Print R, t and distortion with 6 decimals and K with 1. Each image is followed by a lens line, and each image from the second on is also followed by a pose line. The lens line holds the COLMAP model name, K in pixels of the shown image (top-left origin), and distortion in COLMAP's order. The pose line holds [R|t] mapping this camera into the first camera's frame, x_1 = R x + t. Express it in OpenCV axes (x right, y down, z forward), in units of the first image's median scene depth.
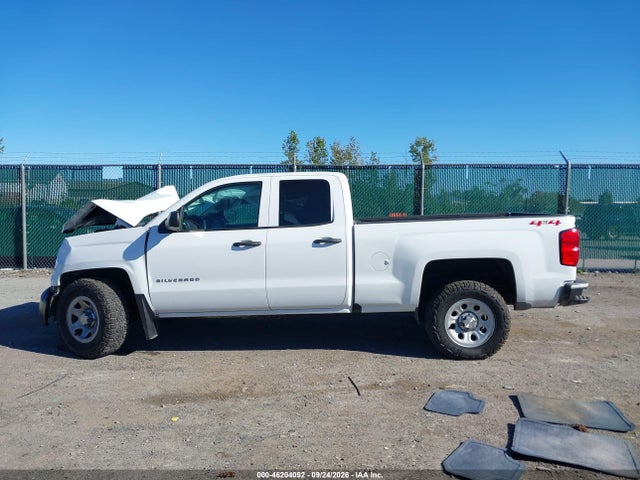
lens RADIAL K [[497.0, 0, 320.2], [0, 497.0, 221.8], [0, 0, 1]] dist [0.029498, -0.006134]
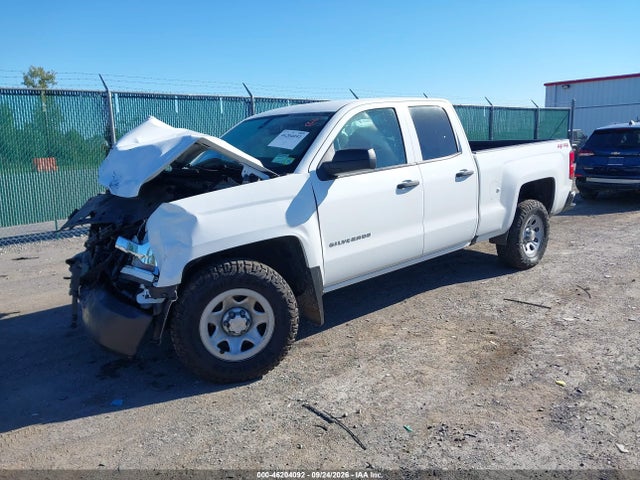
lens RADIAL K [[497.0, 0, 320.2], [0, 497.0, 221.8], [0, 0, 1]] dist [0.029498, -0.006134]
pose [[0.730741, -0.134915, 0.669191, -0.826366], [0.055178, 0.988742, 0.139086, -0.018355], [-0.680422, -0.064711, 0.729958, 0.483596]]
